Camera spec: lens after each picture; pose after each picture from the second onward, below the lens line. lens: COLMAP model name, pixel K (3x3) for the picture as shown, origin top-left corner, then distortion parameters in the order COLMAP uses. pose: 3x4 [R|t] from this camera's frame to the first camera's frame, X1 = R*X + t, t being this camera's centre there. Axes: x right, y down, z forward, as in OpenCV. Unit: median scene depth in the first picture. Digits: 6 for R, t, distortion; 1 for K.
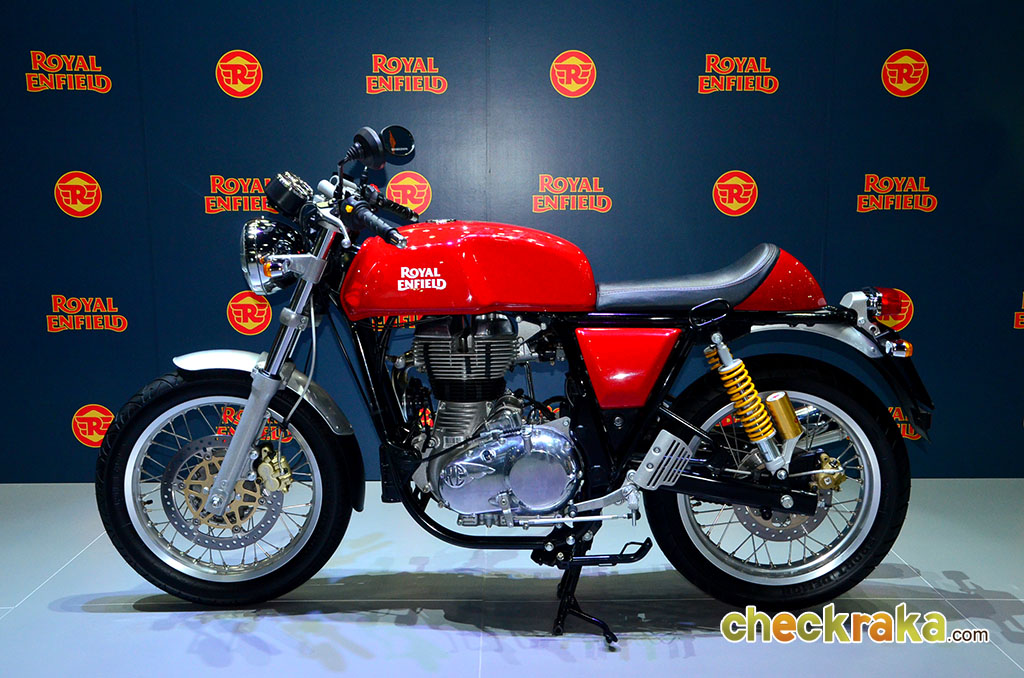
lens RADIAL K [[1083.4, 0, 512.5], [0, 1083.4, 343.0], [0, 0, 1]] dist [0.018009, 0.000000]
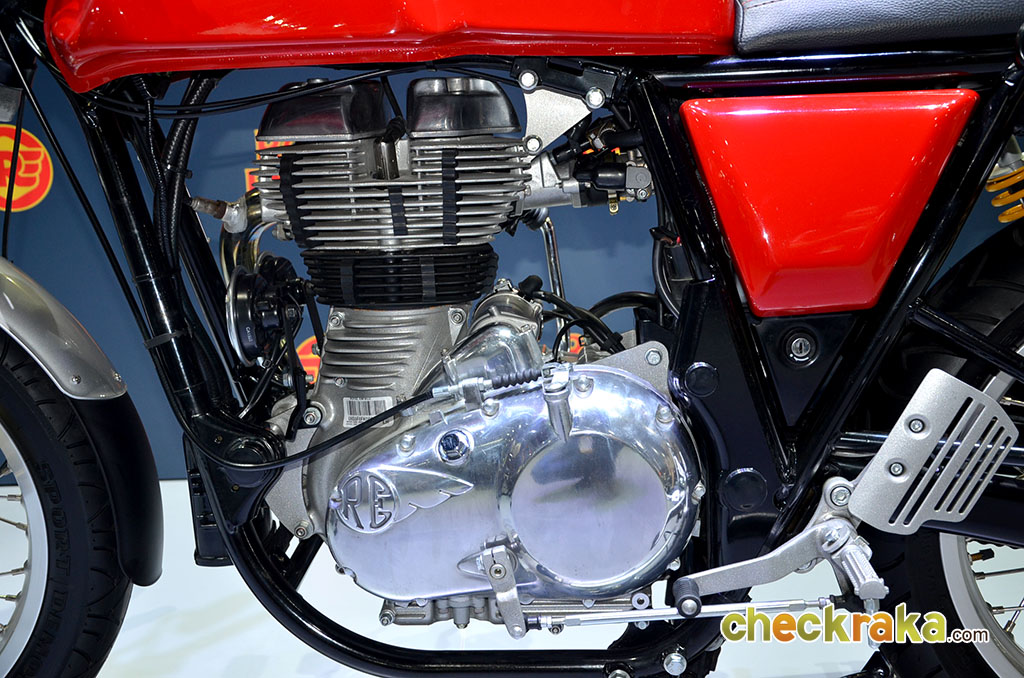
lens RADIAL K [[1334.0, 0, 513.5], [0, 1334.0, 342.9], [0, 0, 1]] dist [0.085919, 0.000000]
pose [[0.999809, -0.019360, 0.002550, -0.002357], [0.019207, 0.998533, 0.050621, 0.043308], [-0.003526, -0.050562, 0.998715, 0.520692]]
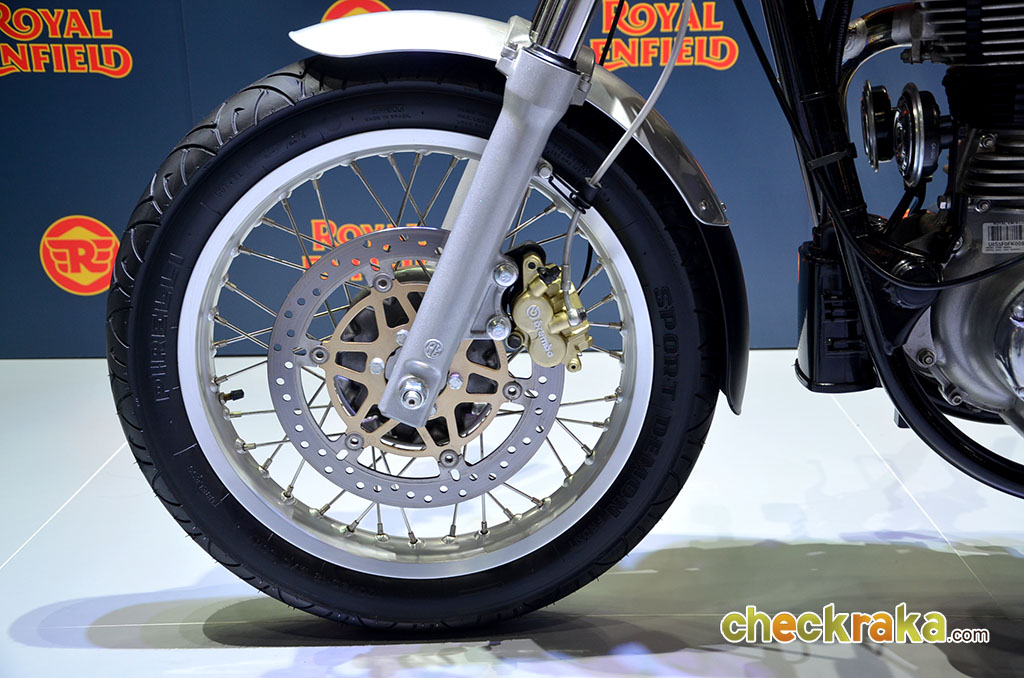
lens RADIAL K [[1334.0, 0, 507.2], [0, 1334.0, 342.1], [0, 0, 1]] dist [0.085919, 0.000000]
pose [[0.998823, -0.008103, -0.047827, -0.213394], [0.013509, 0.993410, 0.113812, 0.071725], [0.046590, -0.114324, 0.992350, 0.513934]]
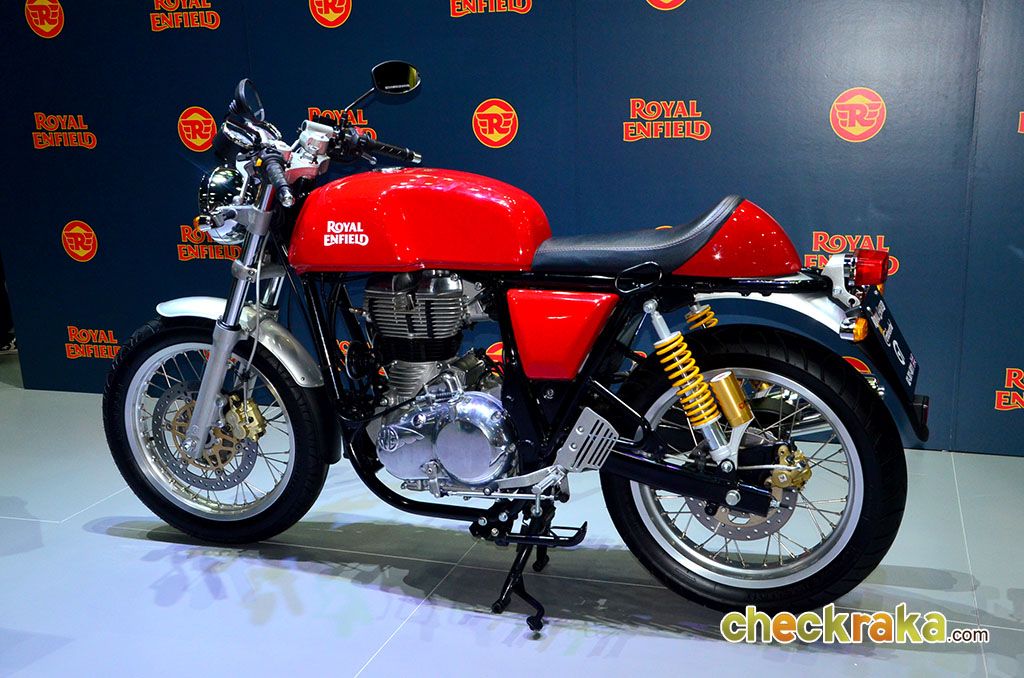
lens RADIAL K [[1109.8, 0, 512.9], [0, 1109.8, 344.8], [0, 0, 1]] dist [0.020635, 0.000000]
pose [[0.944904, 0.046550, -0.324021, 0.353566], [-0.017007, 0.995482, 0.093419, -0.052418], [0.326905, -0.082762, 0.941426, 0.114013]]
